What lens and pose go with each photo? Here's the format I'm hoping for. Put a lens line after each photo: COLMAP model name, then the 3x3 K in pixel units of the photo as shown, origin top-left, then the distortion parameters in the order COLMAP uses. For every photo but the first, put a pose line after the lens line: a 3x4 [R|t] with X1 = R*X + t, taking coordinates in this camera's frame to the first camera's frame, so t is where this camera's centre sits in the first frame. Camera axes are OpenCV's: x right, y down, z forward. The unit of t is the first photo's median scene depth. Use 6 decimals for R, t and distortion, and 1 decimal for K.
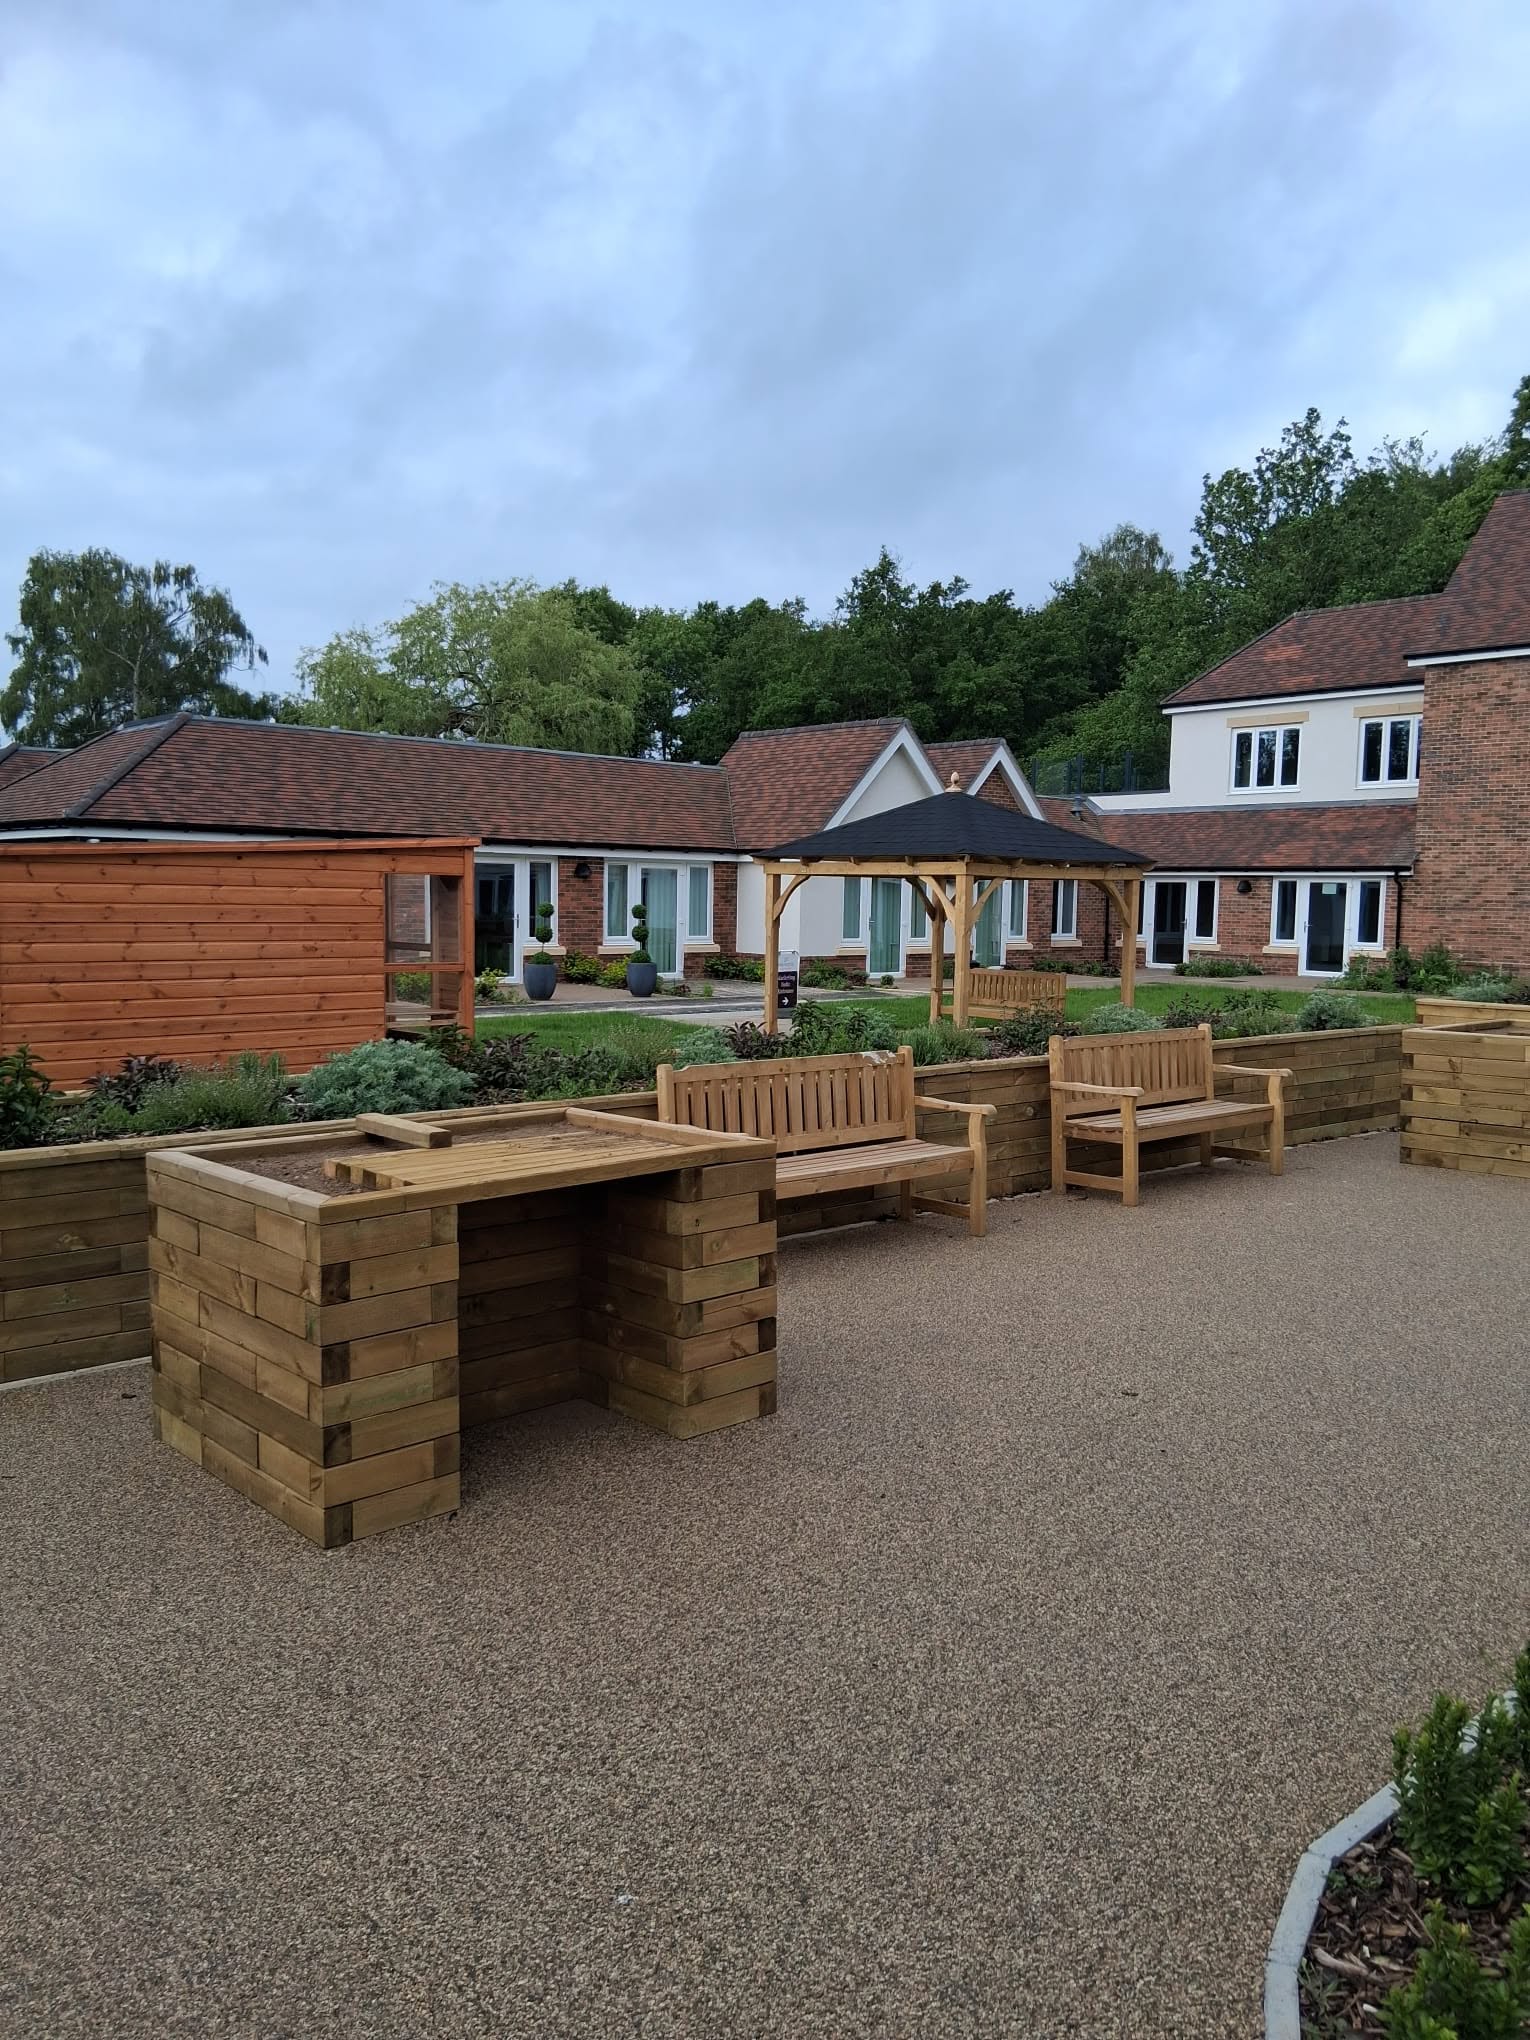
lens RADIAL K [[1528.6, 0, 762.1], [0, 1528.6, 1031.3], [0, 0, 1]] dist [0.109447, -0.170048]
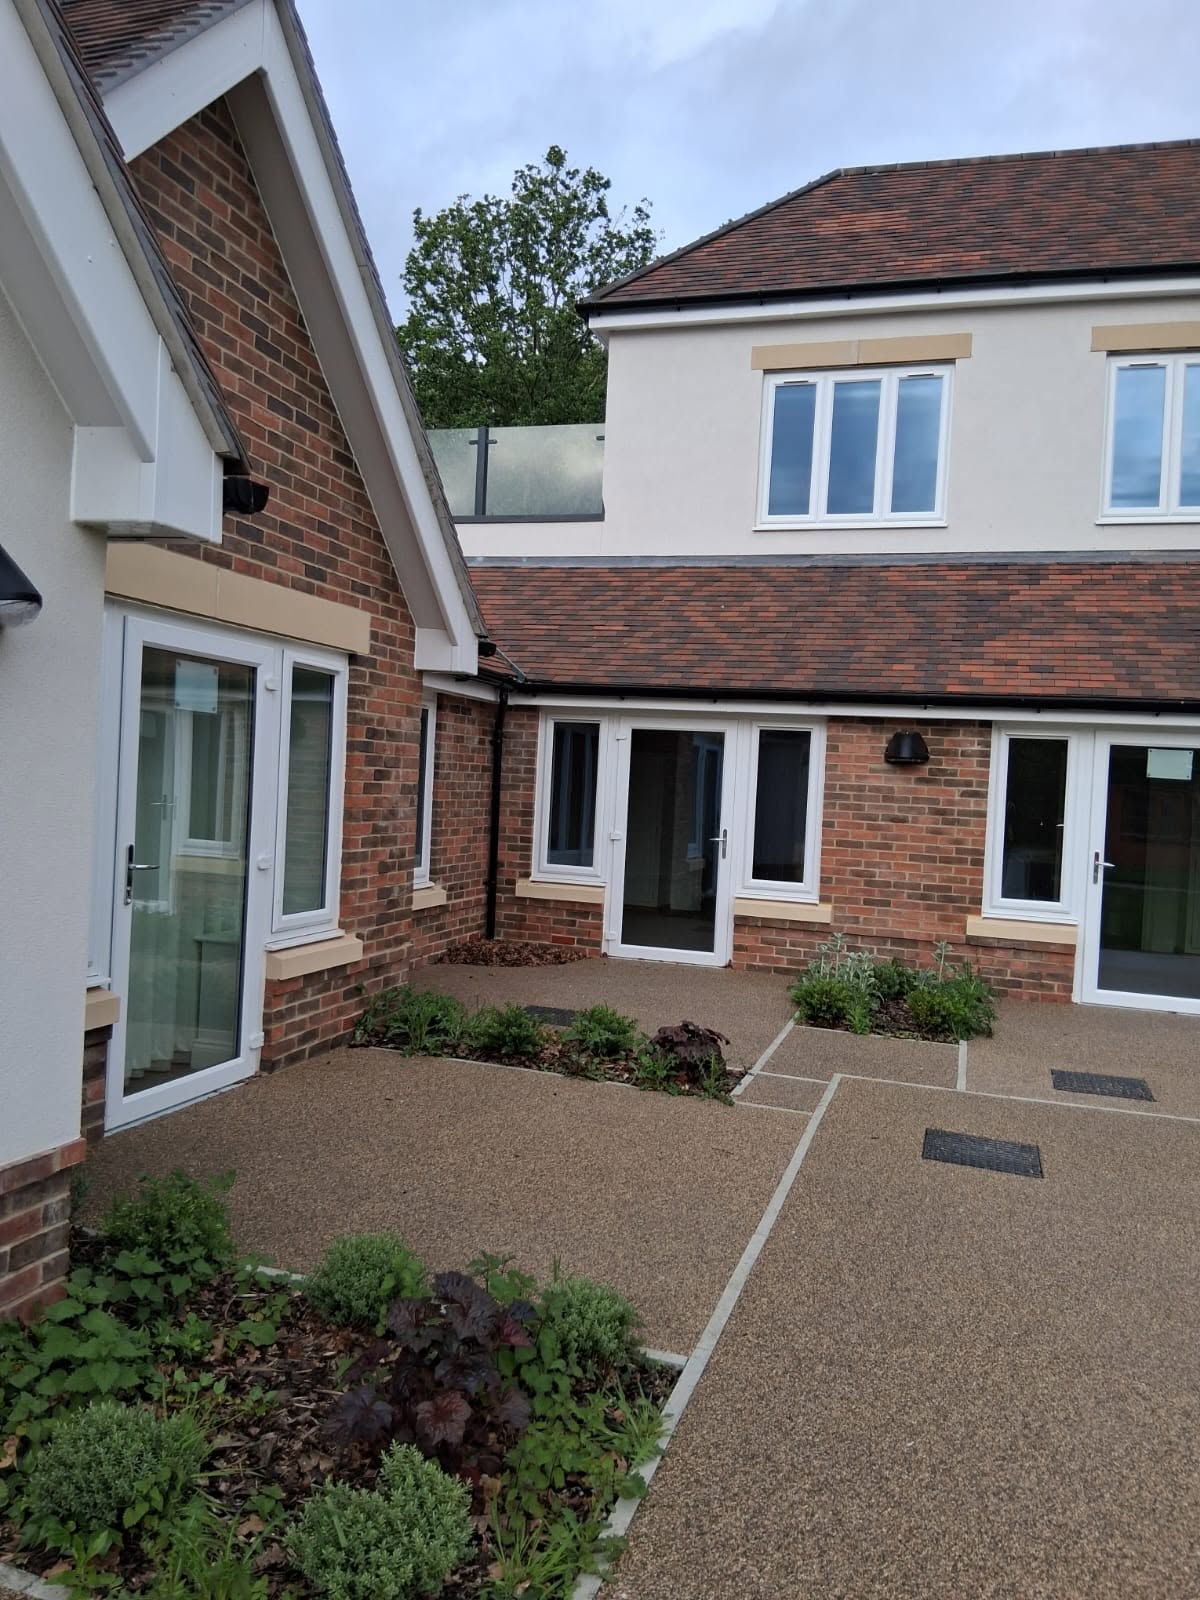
lens RADIAL K [[1198.9, 0, 597.7], [0, 1198.9, 808.8], [0, 0, 1]] dist [0.109447, -0.170048]
pose [[0.856668, 0.017056, 0.515586, 0.112350], [0.008773, 0.998827, -0.047618, -0.071758], [-0.515794, 0.045316, 0.855513, 0.854054]]
